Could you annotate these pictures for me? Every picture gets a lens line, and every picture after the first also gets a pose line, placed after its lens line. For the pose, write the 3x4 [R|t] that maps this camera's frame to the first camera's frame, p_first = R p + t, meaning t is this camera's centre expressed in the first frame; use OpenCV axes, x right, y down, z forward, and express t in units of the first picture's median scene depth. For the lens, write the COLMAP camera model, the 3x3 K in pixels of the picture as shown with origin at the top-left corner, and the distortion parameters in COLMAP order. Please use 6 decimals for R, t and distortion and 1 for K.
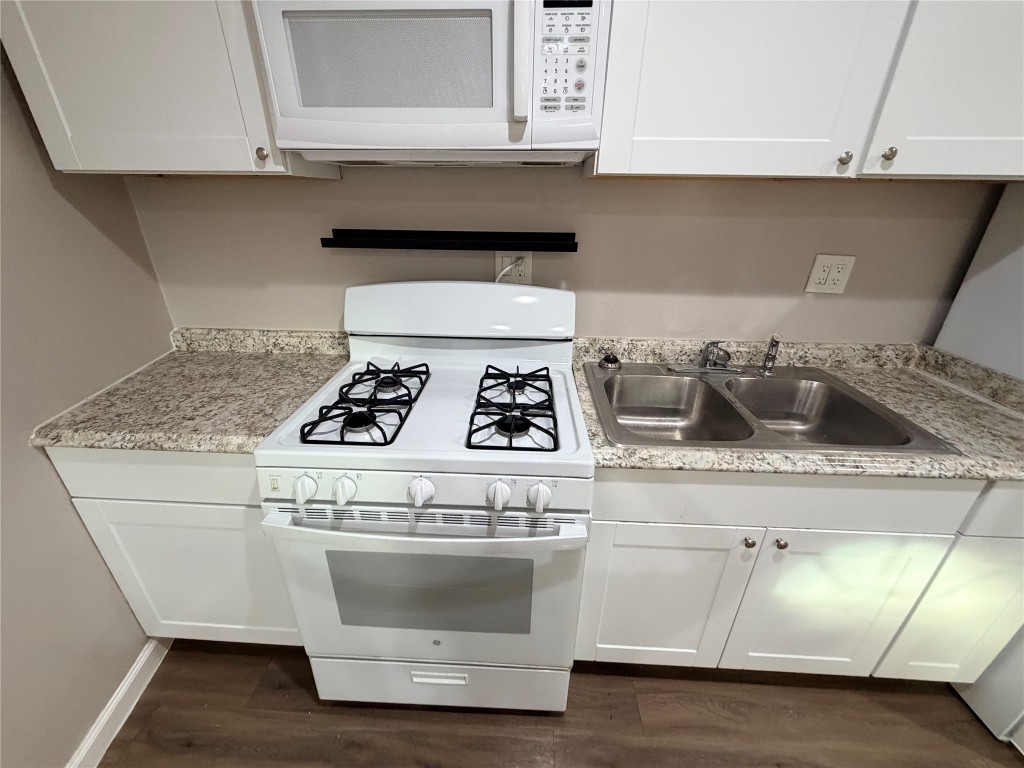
lens RADIAL K [[408.6, 0, 512.0], [0, 408.6, 384.0], [0, 0, 1]] dist [-0.000109, -0.000371]
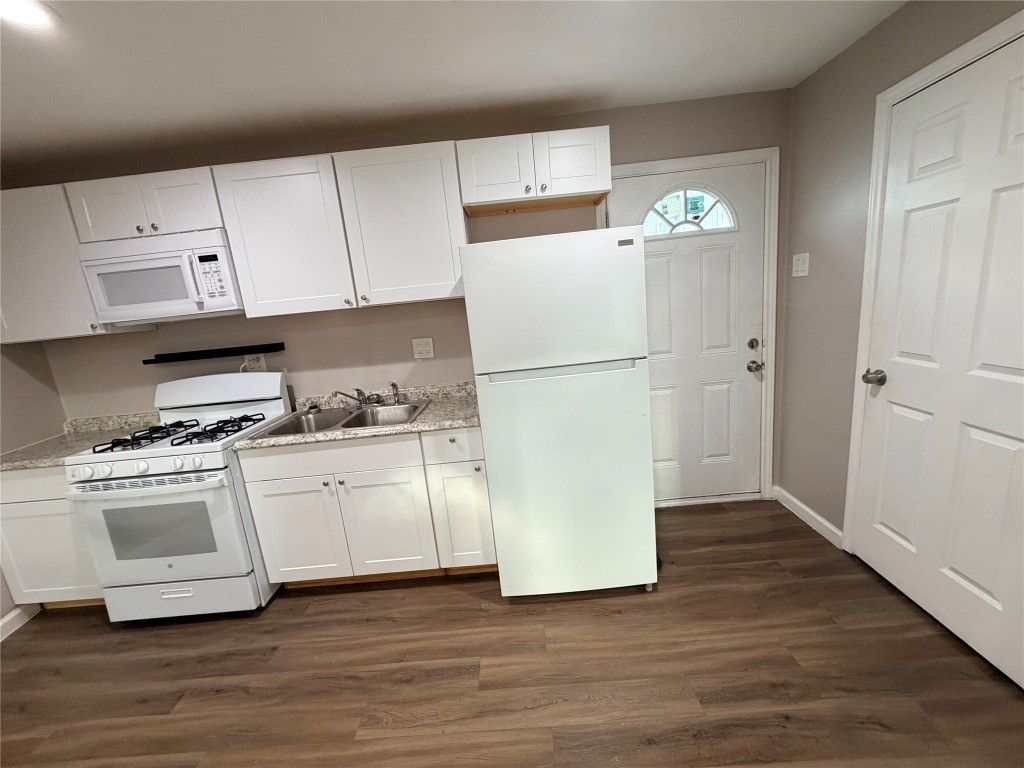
lens RADIAL K [[408.6, 0, 512.0], [0, 408.6, 384.0], [0, 0, 1]] dist [-0.000109, -0.000371]
pose [[0.993311, -0.113572, 0.020836, 1.371264], [0.115300, 0.965837, -0.232090, 0.448657], [0.006234, 0.232940, 0.972471, -0.934453]]
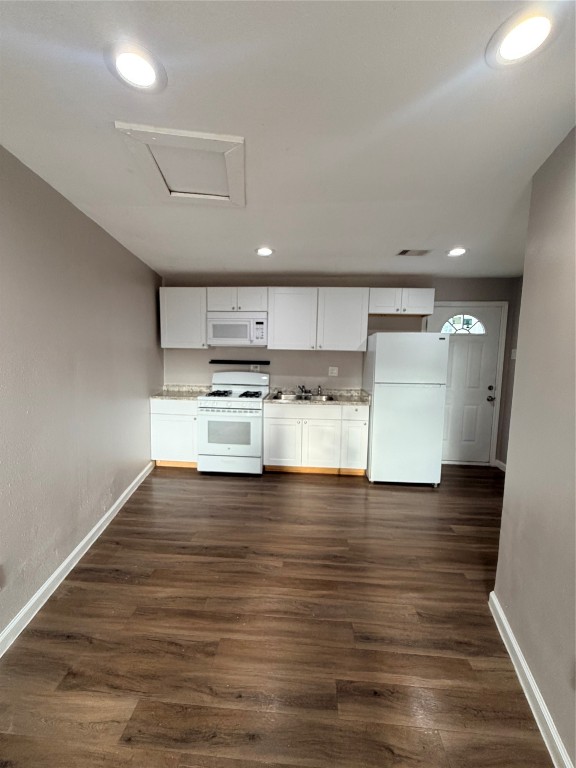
lens RADIAL K [[306.5, 0, 288.0], [0, 306.5, 384.0], [0, 0, 1]] dist [-0.000109, -0.000371]
pose [[0.999507, 0.010378, -0.029644, 0.520072], [-0.019300, 0.947551, -0.319020, 1.001756], [0.024778, 0.319435, 0.947284, -2.227859]]
